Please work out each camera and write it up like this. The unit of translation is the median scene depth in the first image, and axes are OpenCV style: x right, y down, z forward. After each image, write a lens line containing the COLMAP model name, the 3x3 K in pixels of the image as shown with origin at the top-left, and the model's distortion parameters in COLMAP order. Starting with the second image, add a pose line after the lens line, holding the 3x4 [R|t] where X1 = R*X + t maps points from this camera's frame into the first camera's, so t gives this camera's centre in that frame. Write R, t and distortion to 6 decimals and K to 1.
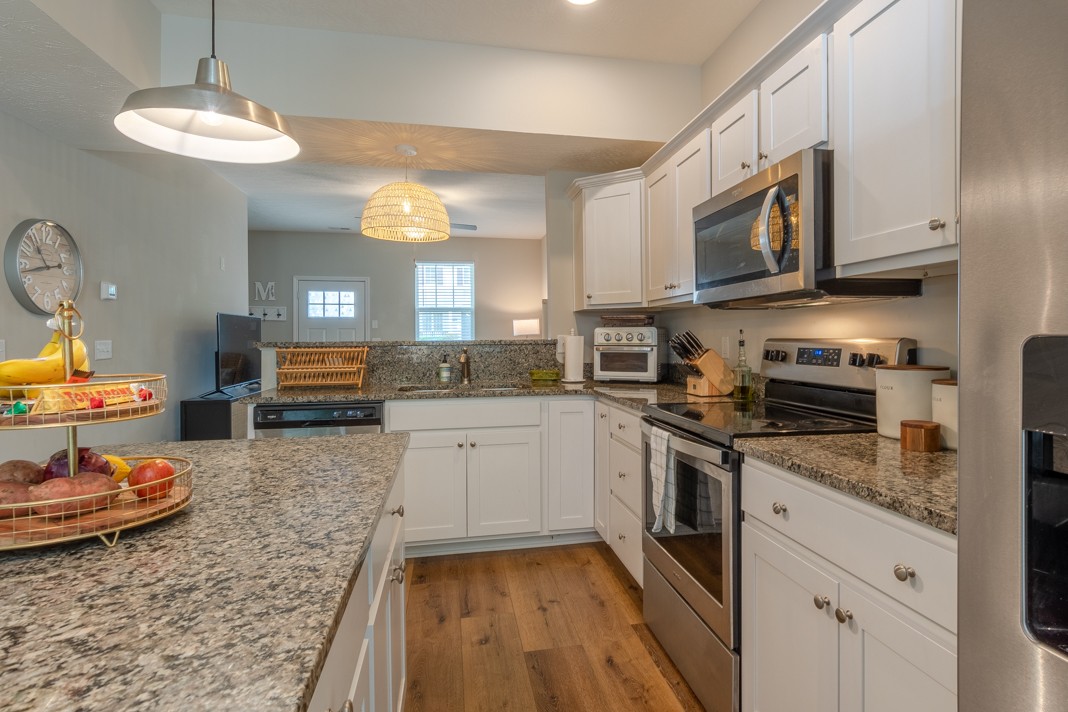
lens RADIAL K [[552.4, 0, 567.4], [0, 552.4, 337.4], [0, 0, 1]] dist [0.042374, -0.047483]
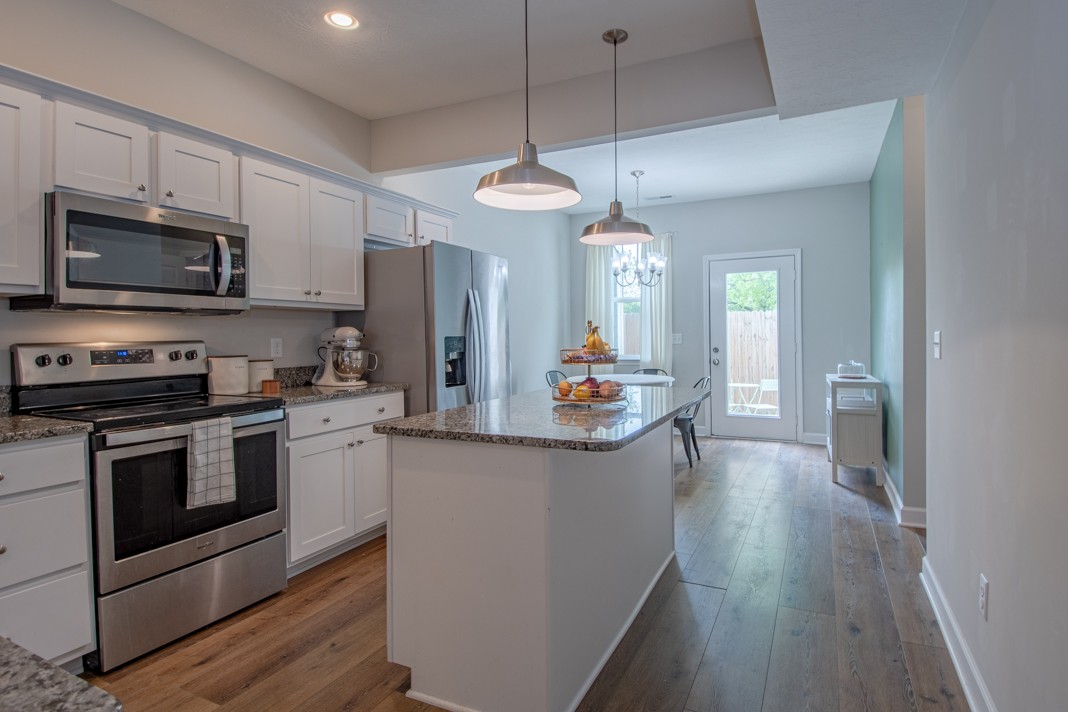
lens RADIAL K [[552.4, 0, 567.4], [0, 552.4, 337.4], [0, 0, 1]] dist [0.042374, -0.047483]
pose [[-0.798283, 0.009234, 0.602212, -1.129353], [0.012497, 0.999921, 0.001234, 0.003483], [-0.602153, 0.008511, -0.798336, 1.495446]]
